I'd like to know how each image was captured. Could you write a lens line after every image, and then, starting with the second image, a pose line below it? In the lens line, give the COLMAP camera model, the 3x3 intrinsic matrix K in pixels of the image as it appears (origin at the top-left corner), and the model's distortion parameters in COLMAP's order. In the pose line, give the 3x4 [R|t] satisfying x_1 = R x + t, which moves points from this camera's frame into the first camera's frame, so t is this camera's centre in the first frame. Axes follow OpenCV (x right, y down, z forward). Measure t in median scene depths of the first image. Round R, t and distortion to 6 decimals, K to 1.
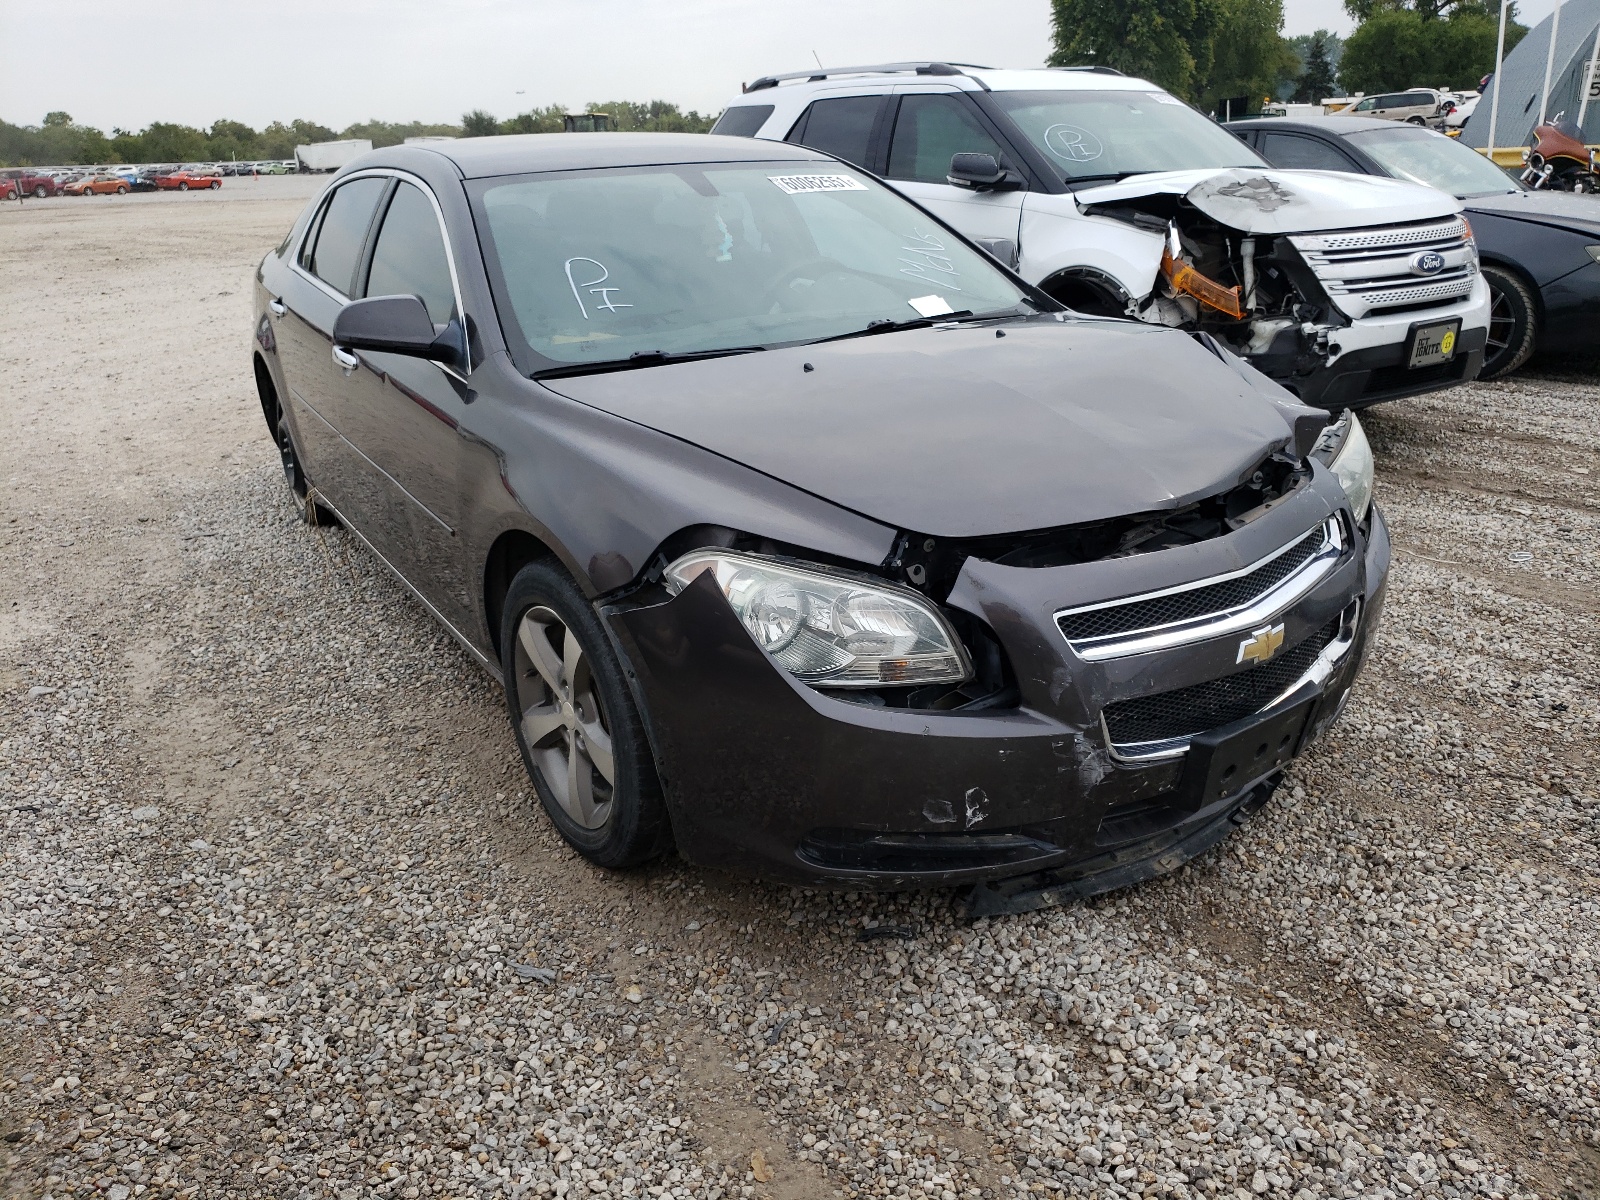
lens RADIAL K [[1266.5, 0, 786.0], [0, 1266.5, 581.2], [0, 0, 1]] dist [0.022641, 0.004139]
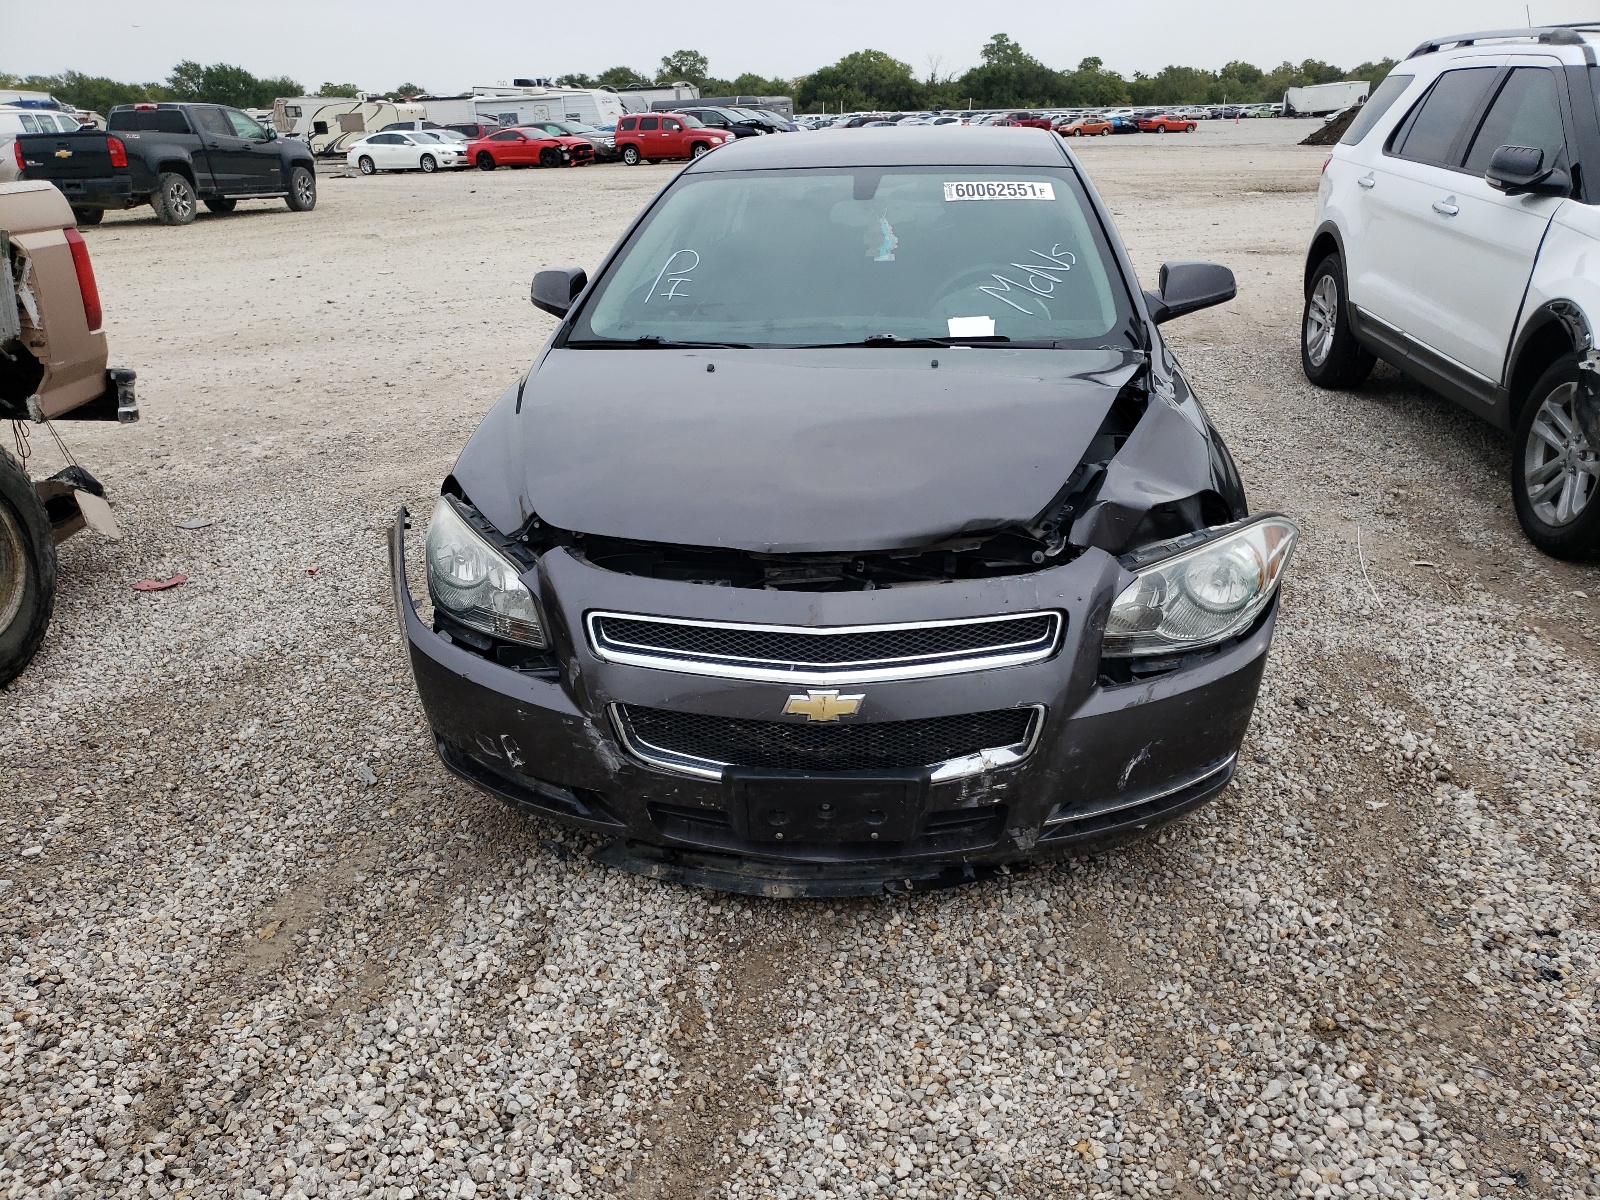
lens RADIAL K [[1248.2, 0, 800.0], [0, 1248.2, 600.0], [0, 0, 1]] dist [0.052967, -0.035628]
pose [[0.758020, 0.254728, -0.600432, 0.326990], [-0.220297, 0.966474, 0.131902, -0.055126], [0.613901, 0.032289, 0.788723, 0.075119]]
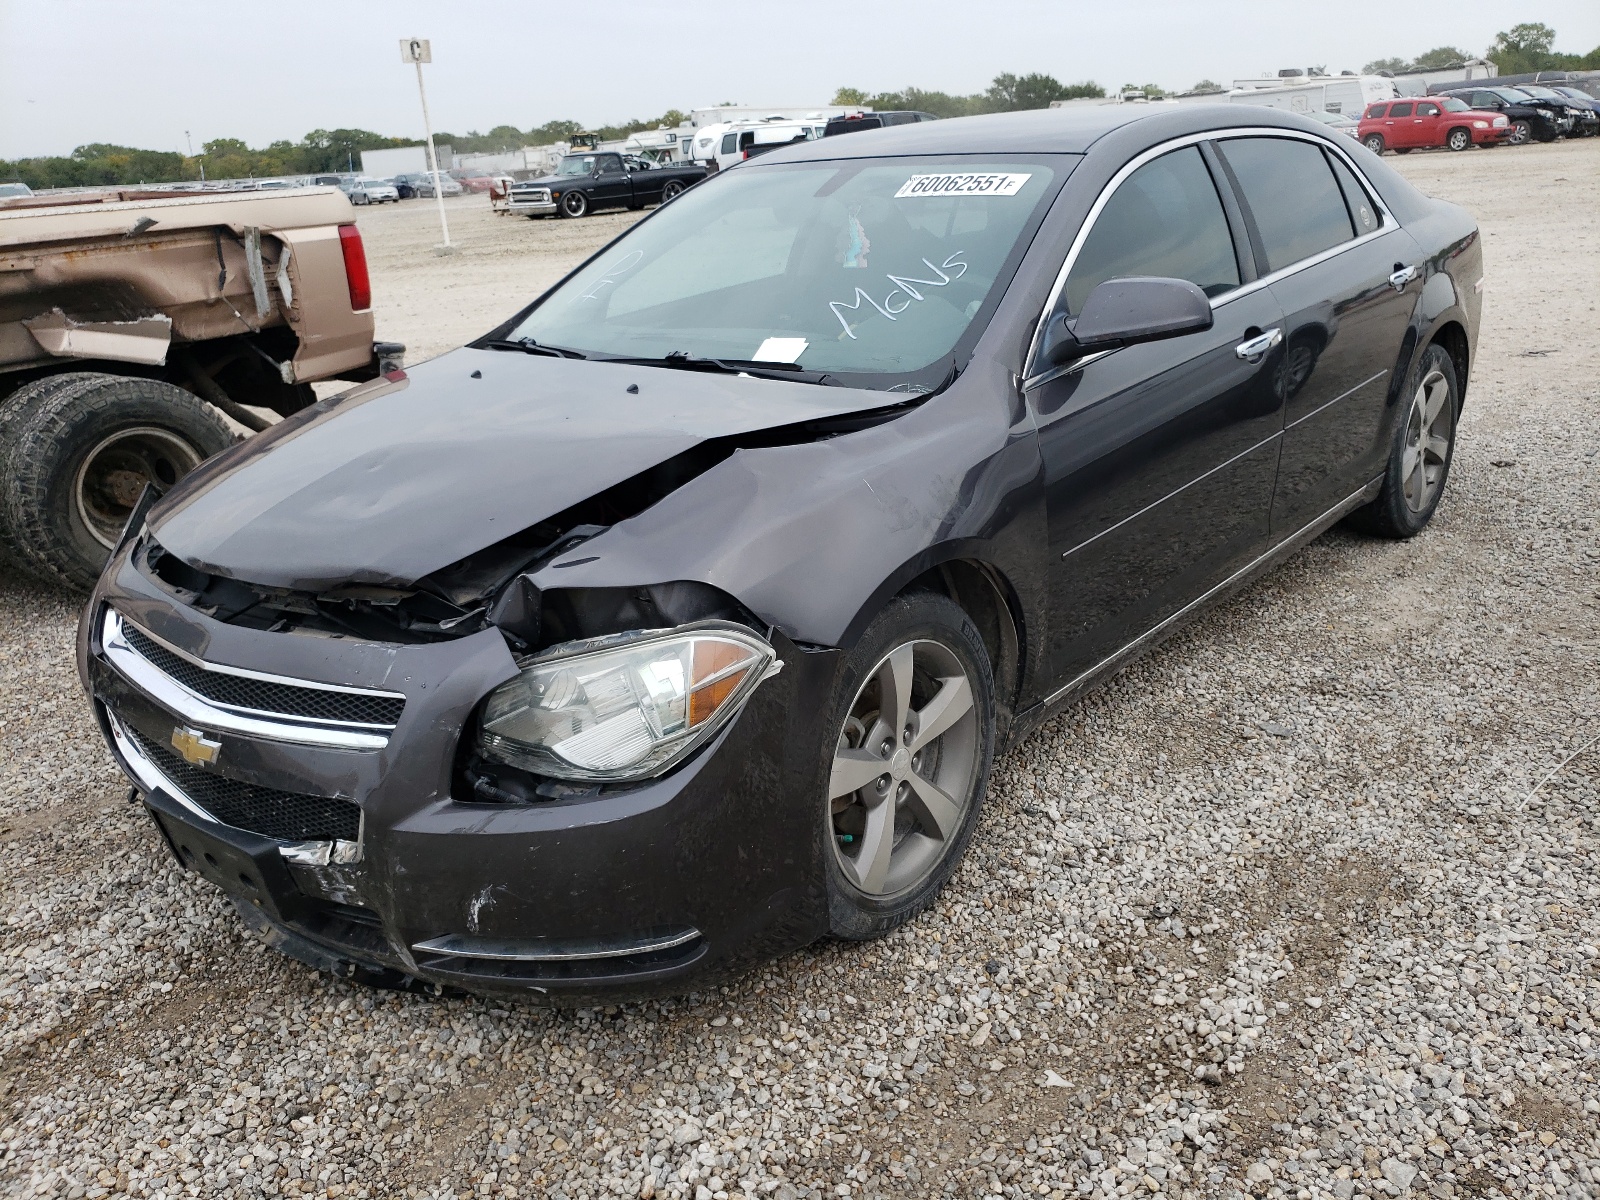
lens RADIAL K [[1248.2, 0, 800.0], [0, 1248.2, 600.0], [0, 0, 1]] dist [0.052967, -0.035628]
pose [[0.292054, 0.349041, -0.890435, 0.447485], [-0.276055, 0.922165, 0.270935, -0.145226], [0.915696, 0.166681, 0.365676, 0.369692]]
